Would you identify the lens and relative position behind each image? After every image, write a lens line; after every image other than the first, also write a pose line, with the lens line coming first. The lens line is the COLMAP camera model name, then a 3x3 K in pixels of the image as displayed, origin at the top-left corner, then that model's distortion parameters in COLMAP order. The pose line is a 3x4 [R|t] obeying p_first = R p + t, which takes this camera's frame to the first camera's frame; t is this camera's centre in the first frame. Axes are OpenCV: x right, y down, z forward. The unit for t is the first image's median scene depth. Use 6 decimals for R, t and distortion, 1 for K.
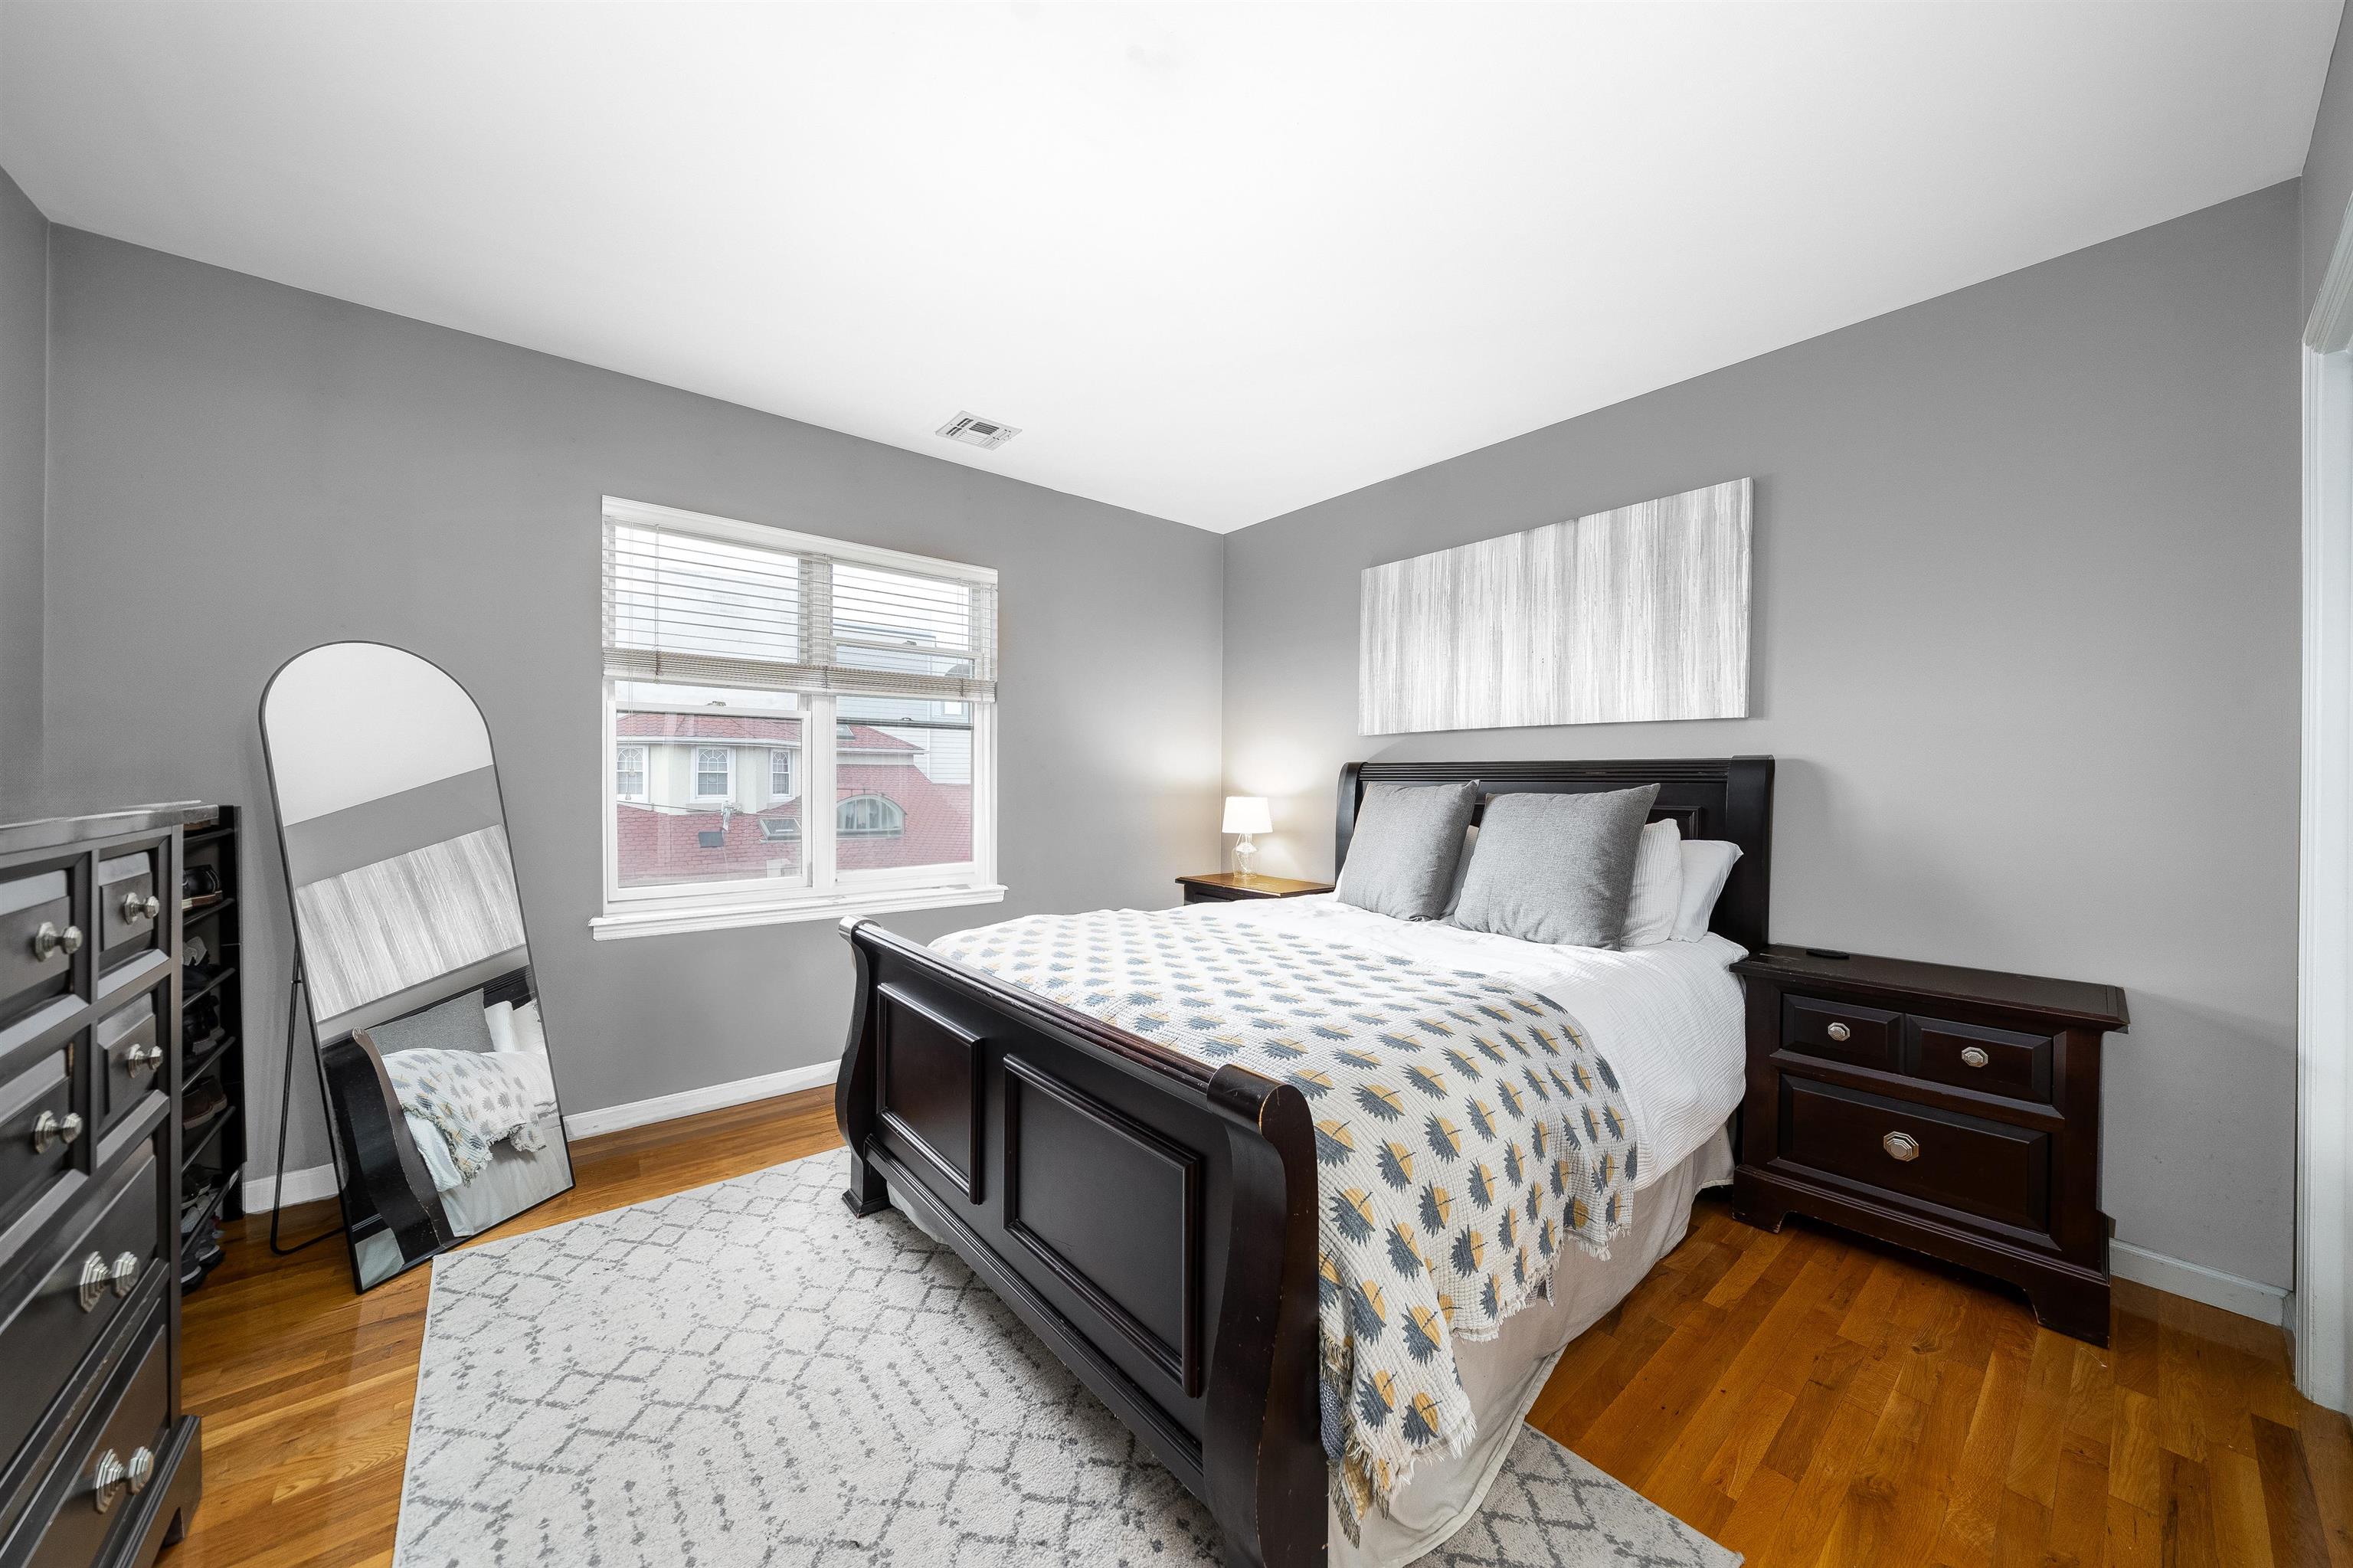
lens RADIAL K [[817.5, 0, 1176.5], [0, 817.5, 784.0], [0, 0, 1]] dist [-0.000271, -0.000003]
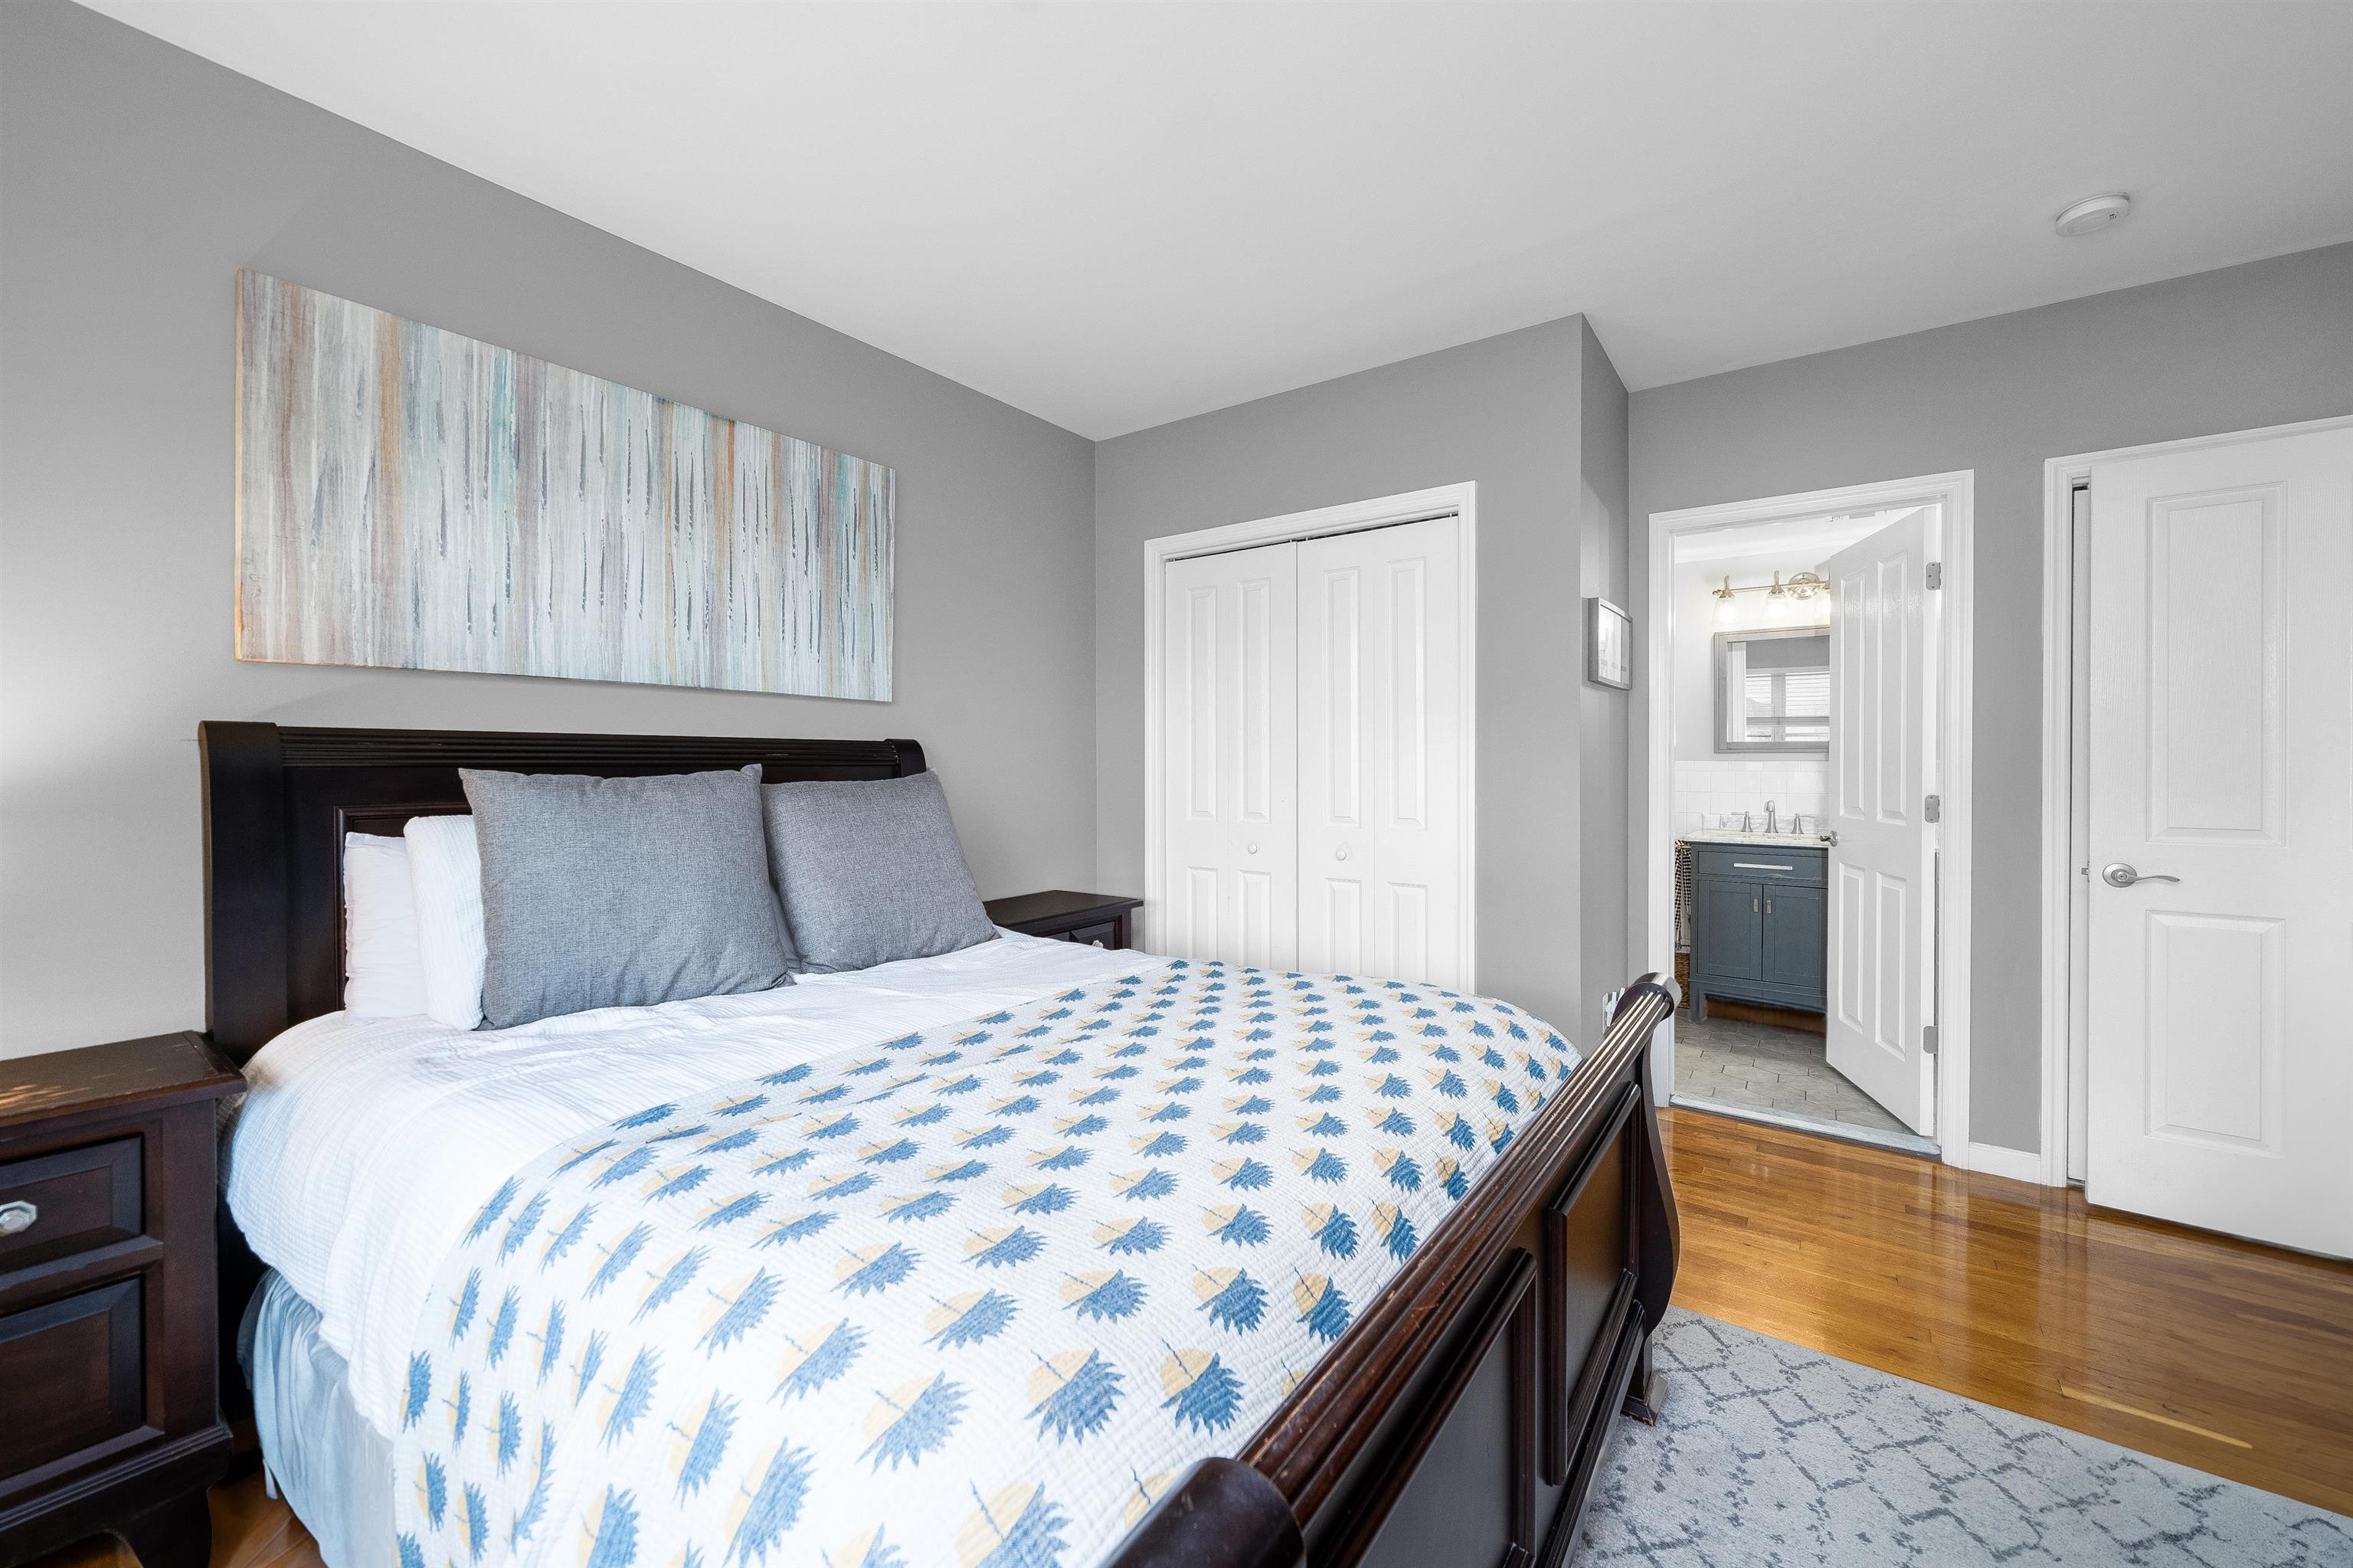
lens RADIAL K [[925.7, 0, 1176.5], [0, 925.7, 784.0], [0, 0, 1]] dist [-0.001129, -0.000075]
pose [[-0.235942, -0.023273, 0.971488, -0.467038], [-0.000939, 0.999718, 0.023721, -0.005813], [-0.971767, 0.004684, -0.235897, 0.822074]]
